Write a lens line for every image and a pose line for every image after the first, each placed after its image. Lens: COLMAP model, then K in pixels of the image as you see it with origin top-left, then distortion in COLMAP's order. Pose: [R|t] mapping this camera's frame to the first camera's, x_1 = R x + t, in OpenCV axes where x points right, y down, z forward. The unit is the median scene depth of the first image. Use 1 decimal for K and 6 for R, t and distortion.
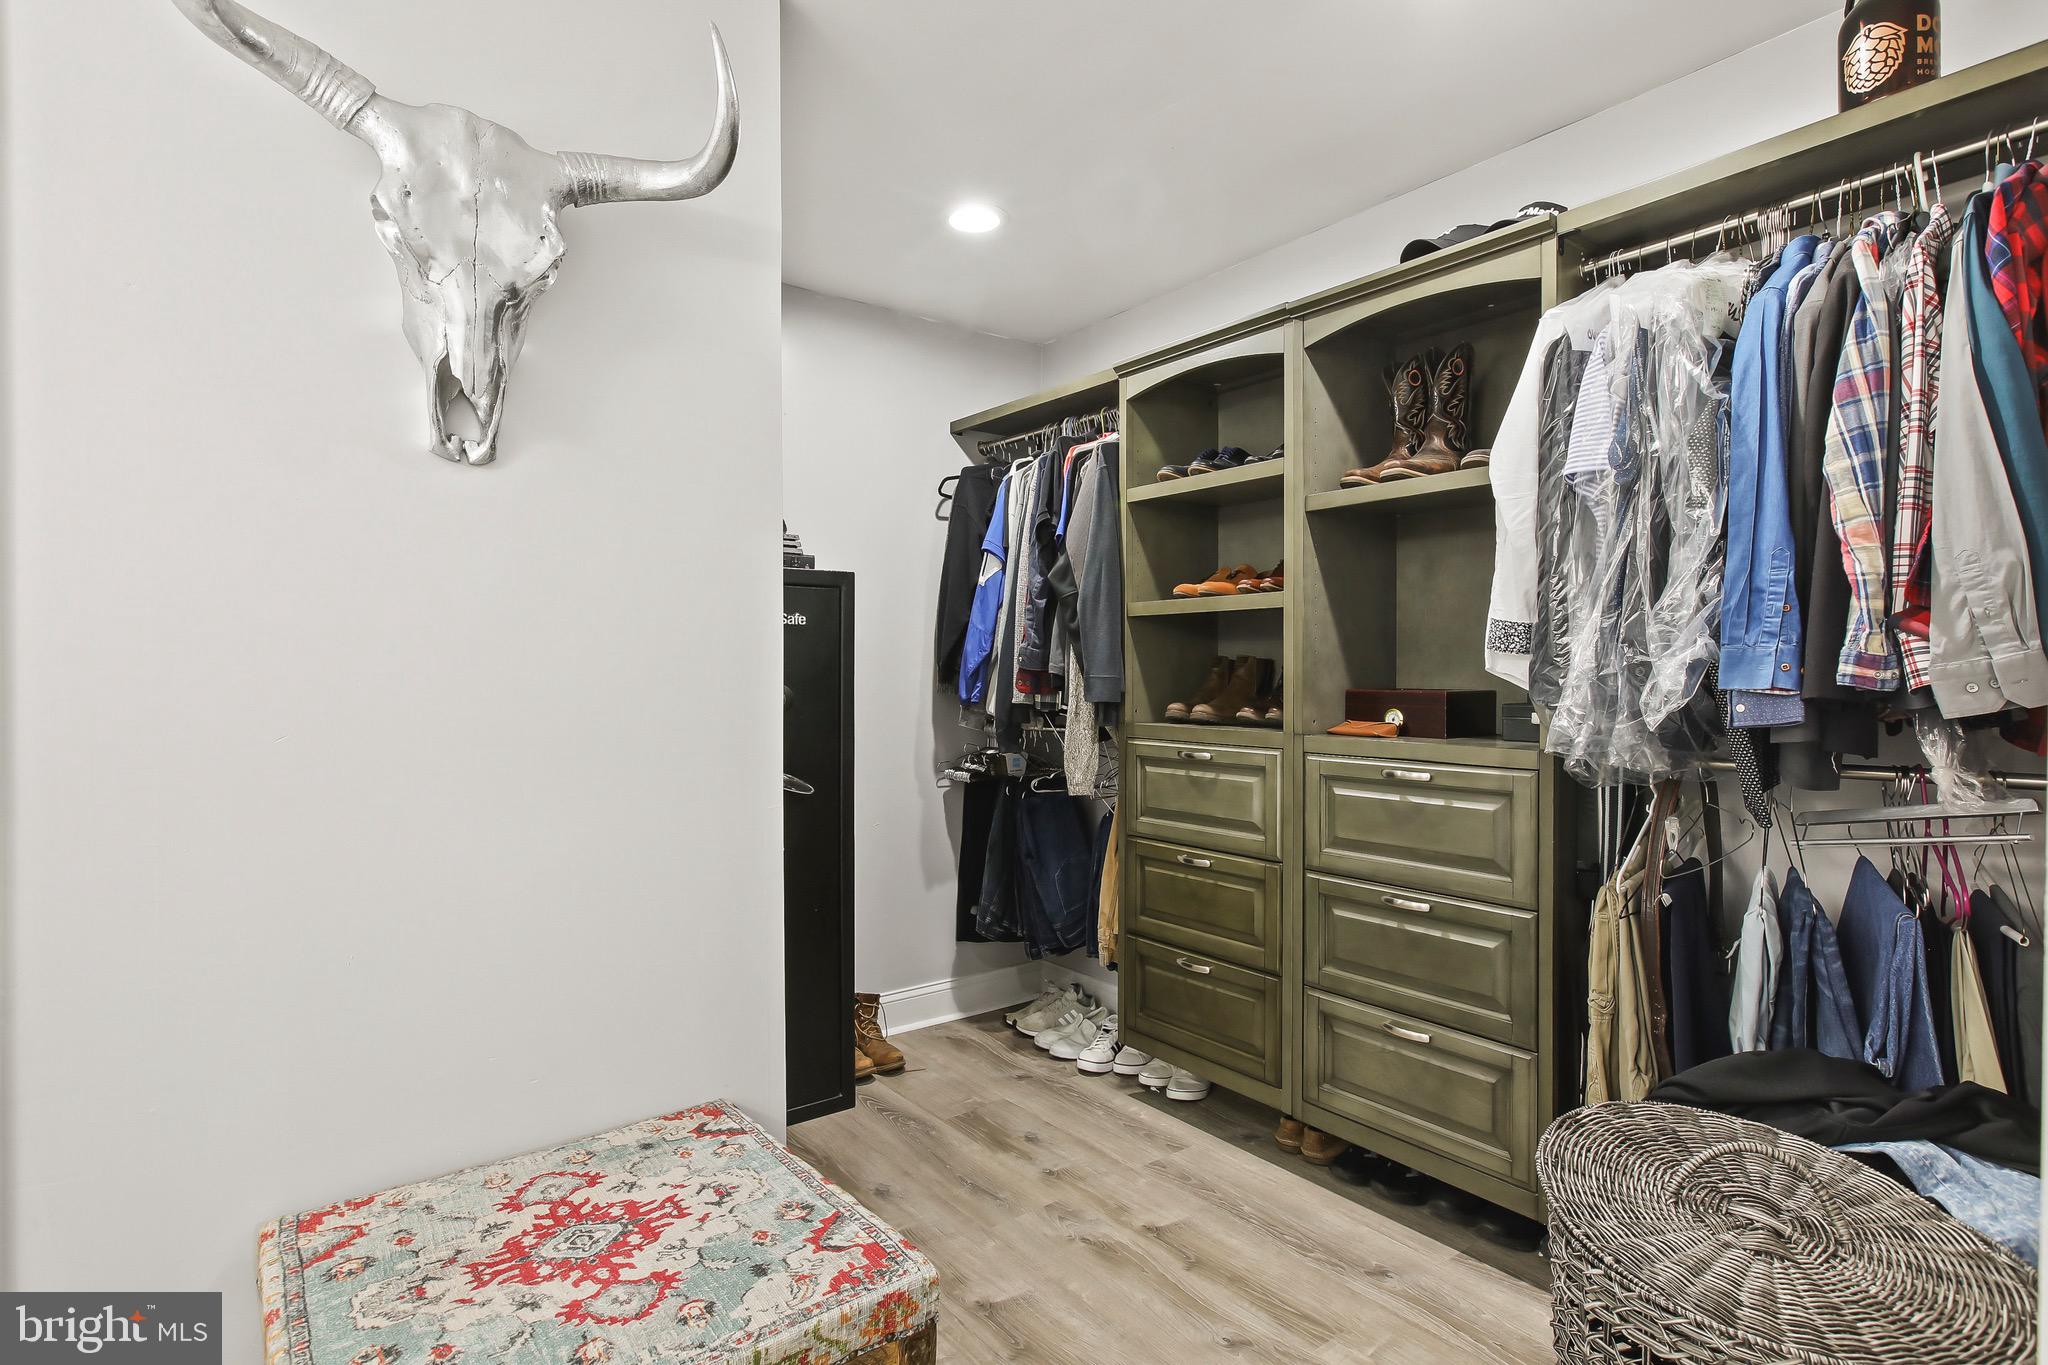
lens RADIAL K [[971.6, 0, 1027.6], [0, 971.6, 686.2], [0, 0, 1]] dist [-0.002579, 0.002750]
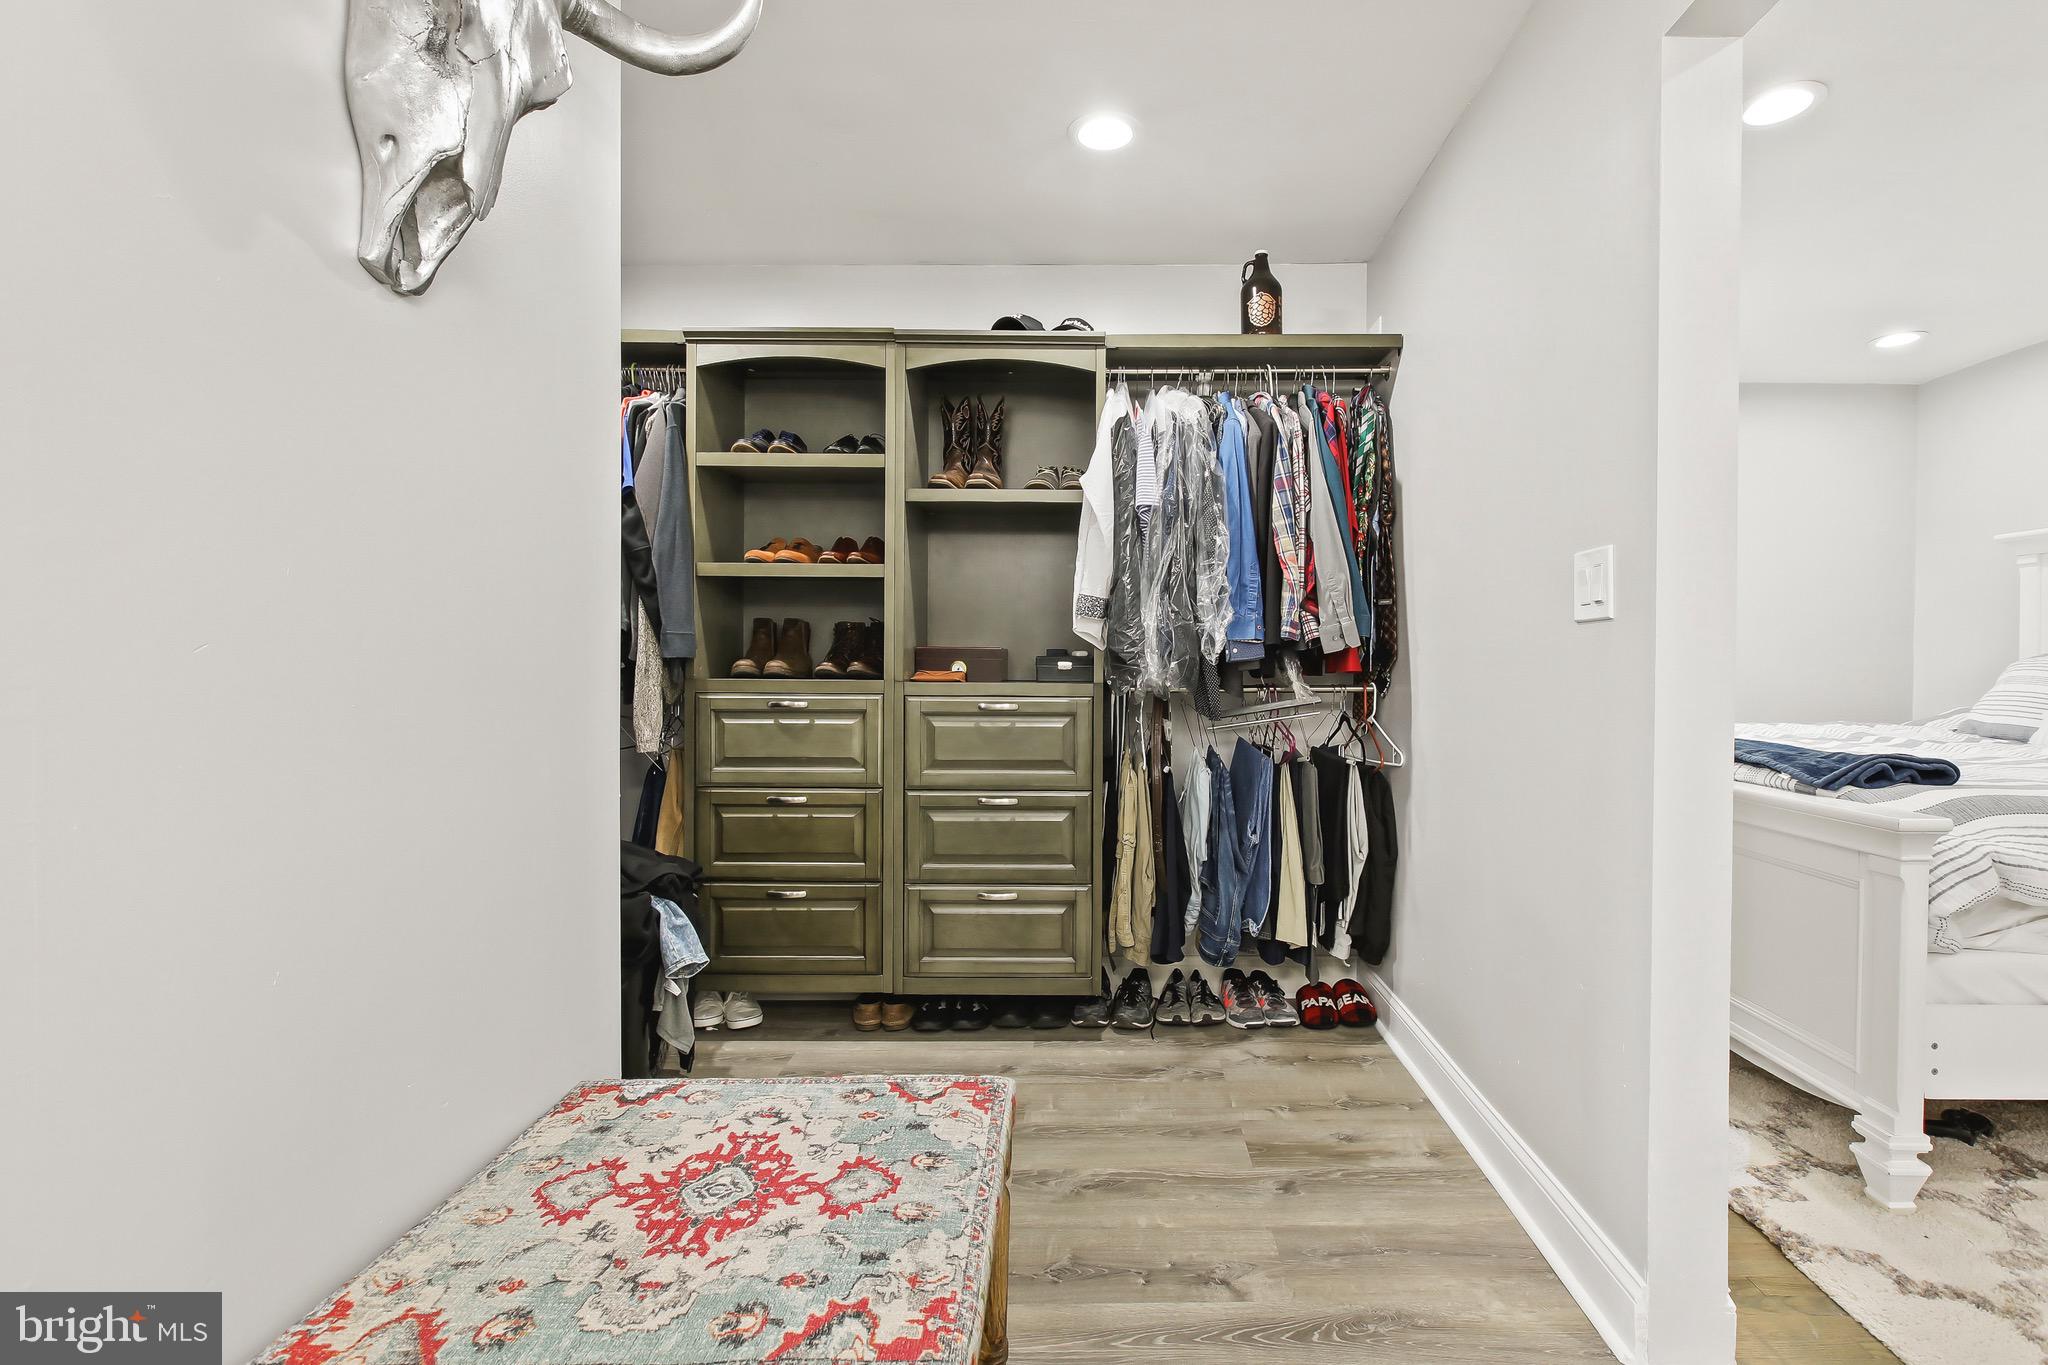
lens RADIAL K [[933.1, 0, 1031.5], [0, 933.1, 676.0], [0, 0, 1]] dist [0.002710, 0.000315]
pose [[0.648981, -0.001891, 0.760802, -0.715297], [0.001314, 0.999998, 0.001364, 0.057758], [-0.760803, 0.000115, 0.648982, 0.142905]]
